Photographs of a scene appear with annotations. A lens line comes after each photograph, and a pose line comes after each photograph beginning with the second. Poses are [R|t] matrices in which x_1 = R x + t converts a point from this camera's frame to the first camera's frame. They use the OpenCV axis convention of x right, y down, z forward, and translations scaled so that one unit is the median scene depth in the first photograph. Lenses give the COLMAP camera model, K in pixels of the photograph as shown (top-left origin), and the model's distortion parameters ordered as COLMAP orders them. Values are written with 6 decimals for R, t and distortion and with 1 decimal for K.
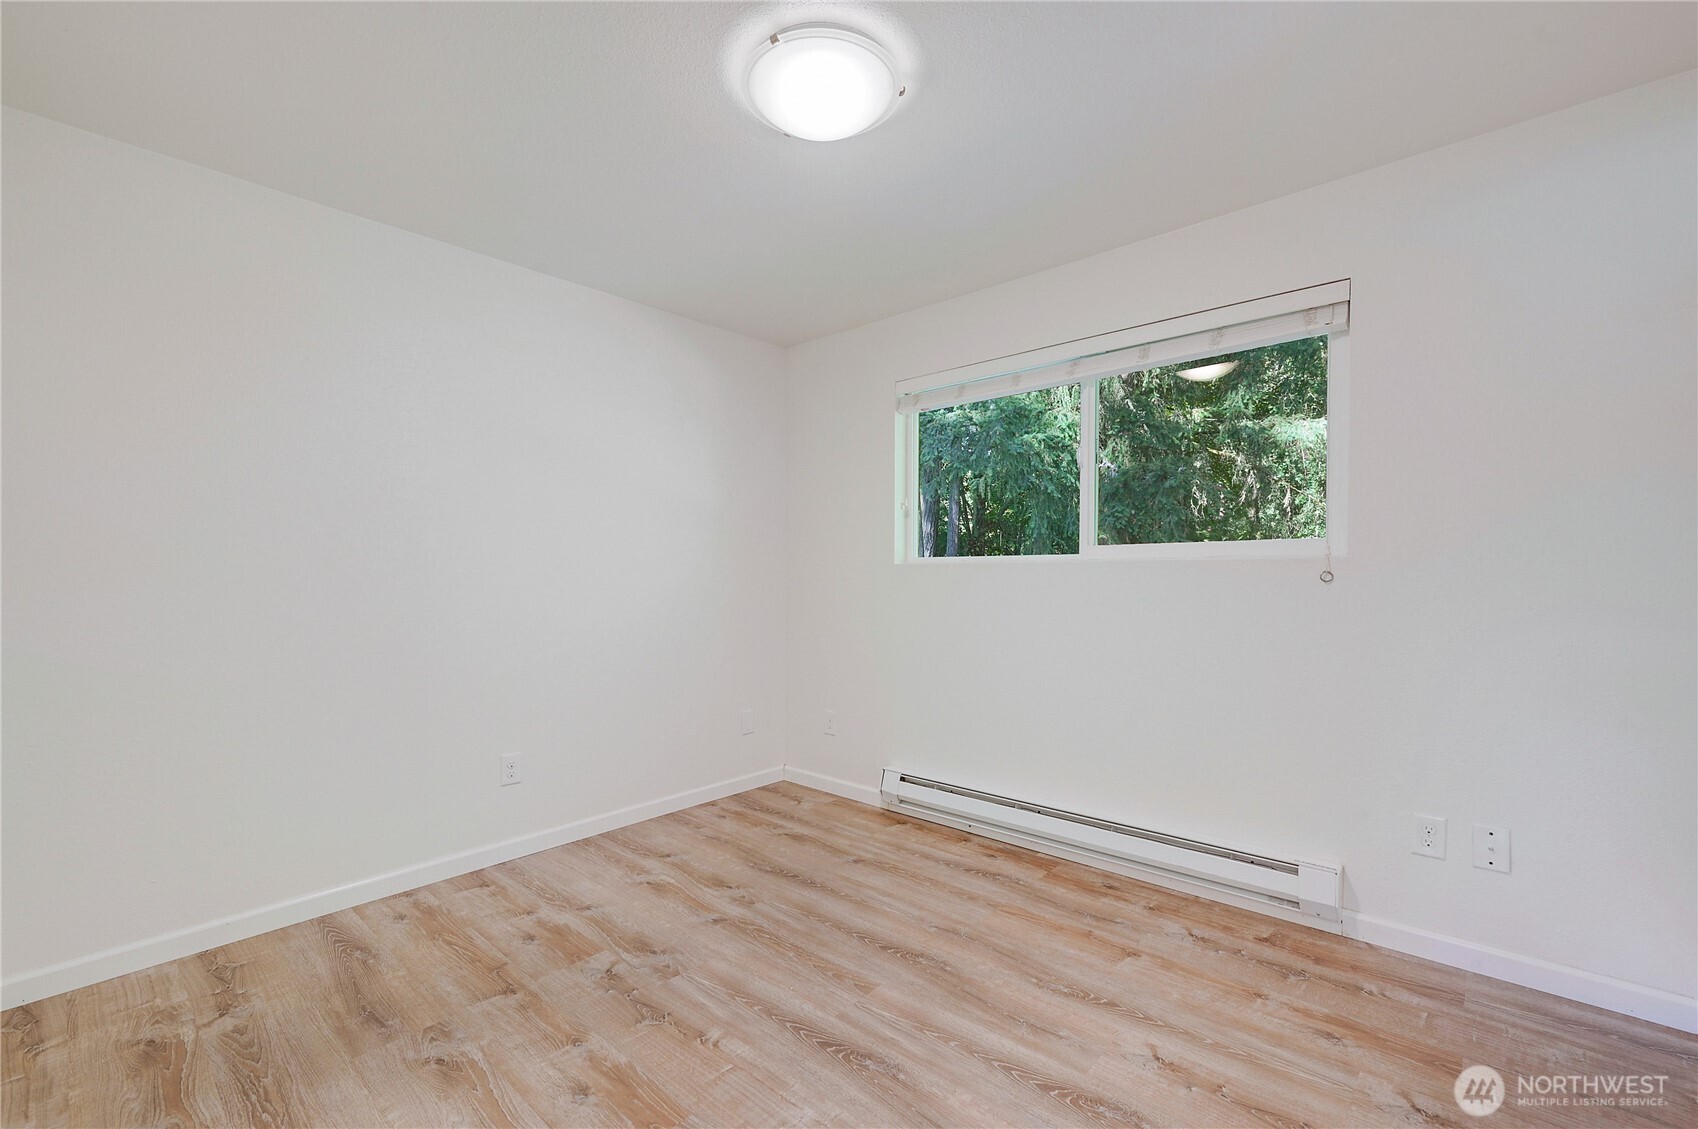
lens RADIAL K [[688.0, 0, 845.8], [0, 688.0, 577.4], [0, 0, 1]] dist [-0.001894, 0.000030]
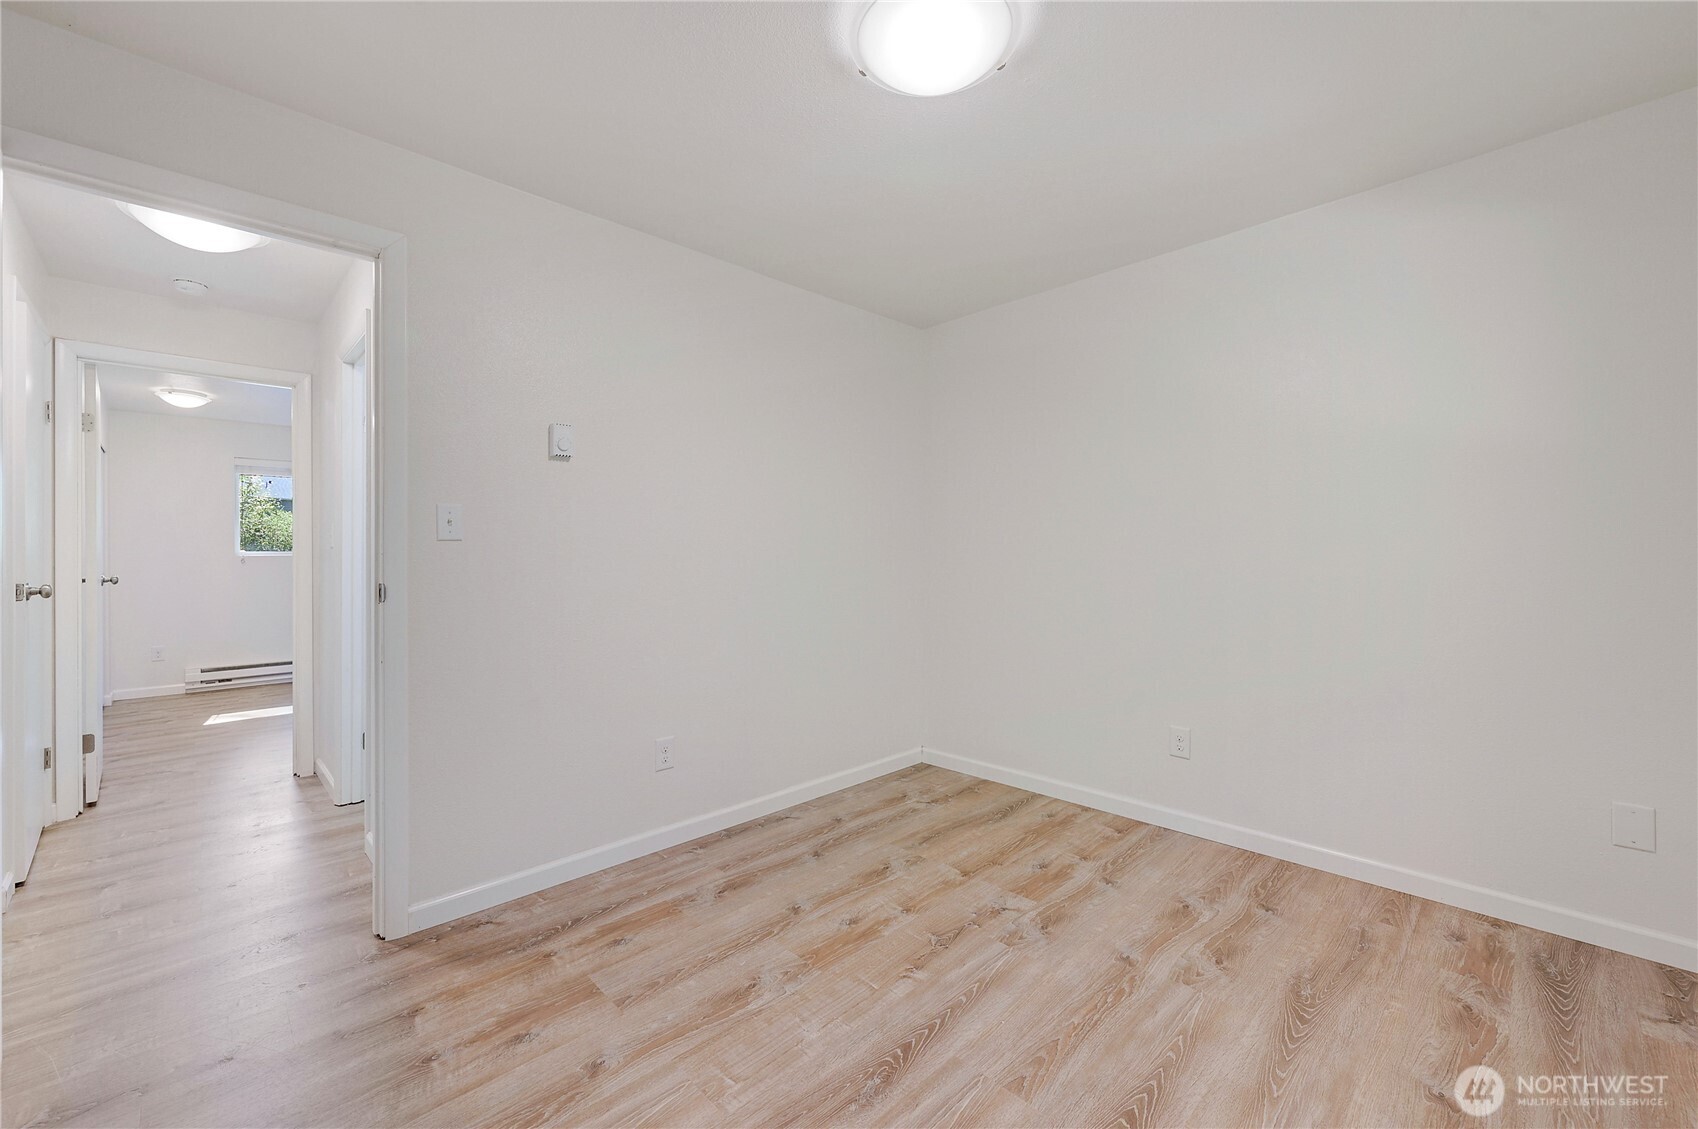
lens RADIAL K [[688.0, 0, 867.1], [0, 688.0, 563.2], [0, 0, 1]] dist [-0.001894, 0.000030]
pose [[-0.032066, 0.017979, -0.999324, 0.657980], [0.000309, 0.999838, 0.017978, -0.002113], [0.999486, 0.000268, -0.032066, 0.711234]]
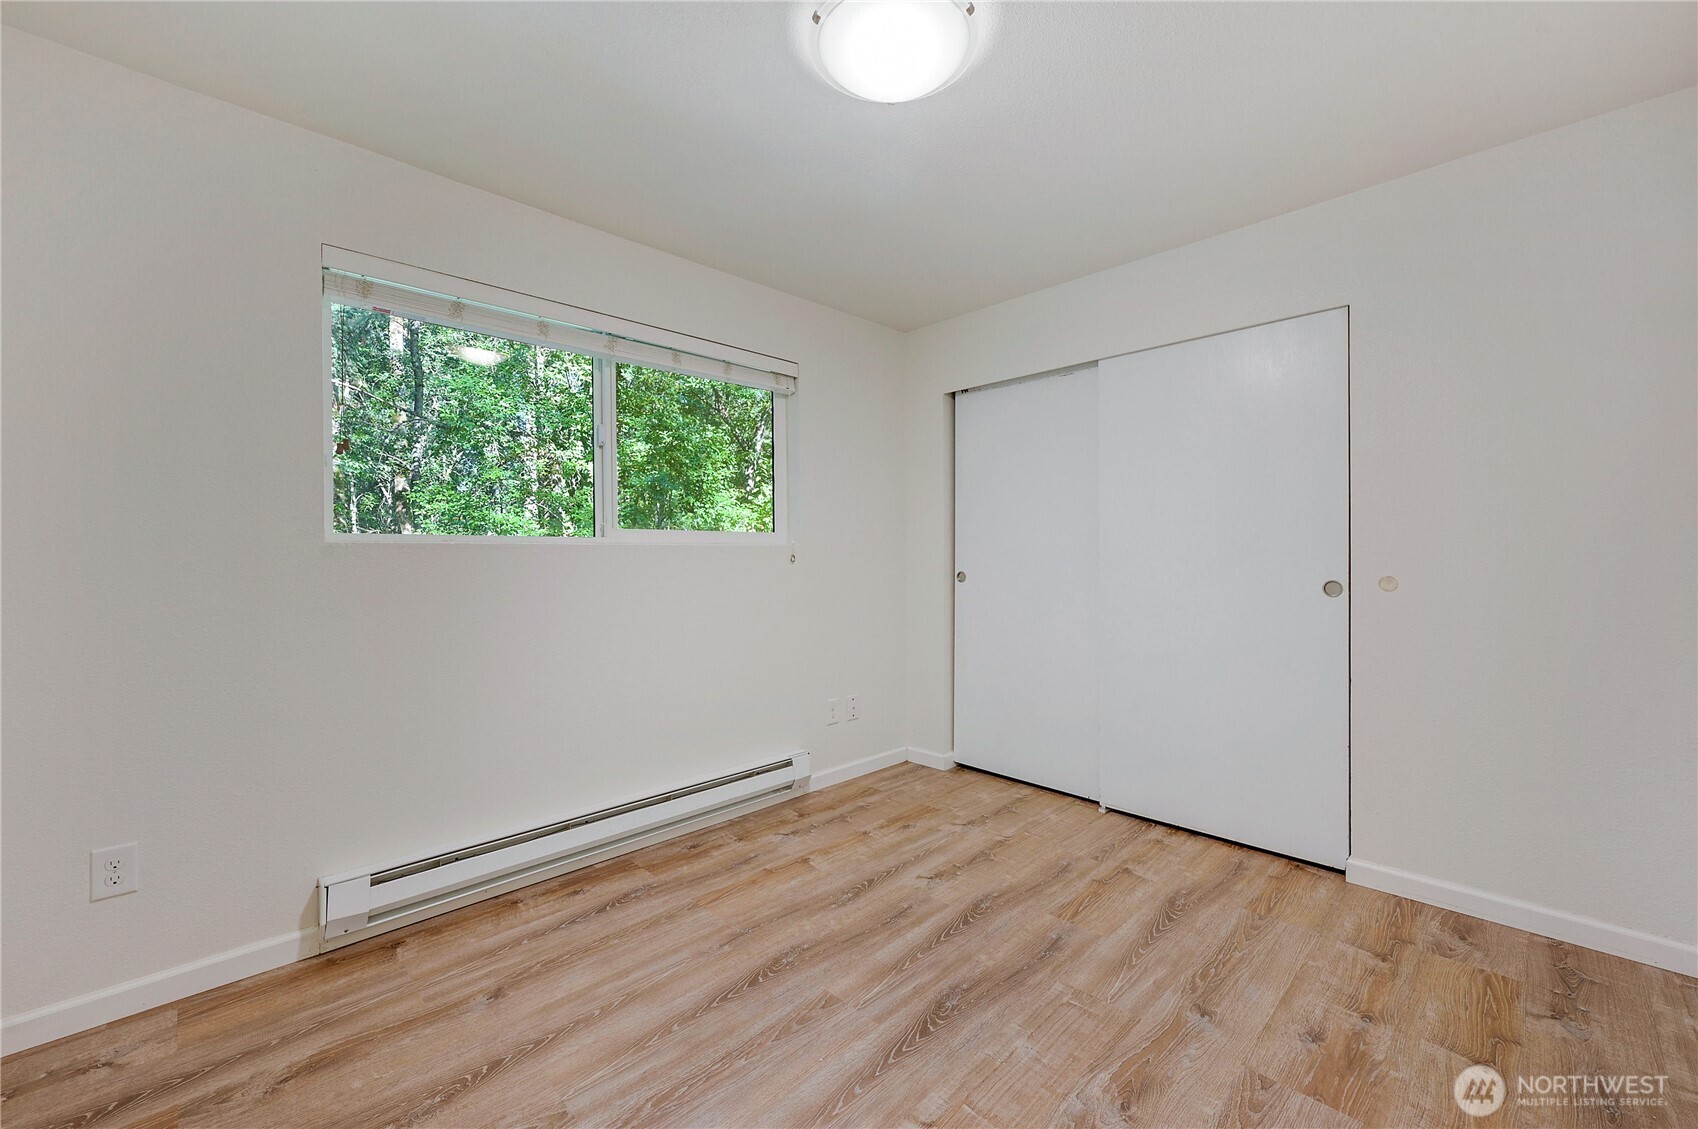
lens RADIAL K [[688.0, 0, 834.9], [0, 688.0, 553.3], [0, 0, 1]] dist [-0.001894, 0.000030]
pose [[0.083966, 0.007248, 0.996442, -0.744495], [0.012540, 0.999887, -0.008330, 0.002817], [-0.996390, 0.013195, 0.083866, 0.754931]]
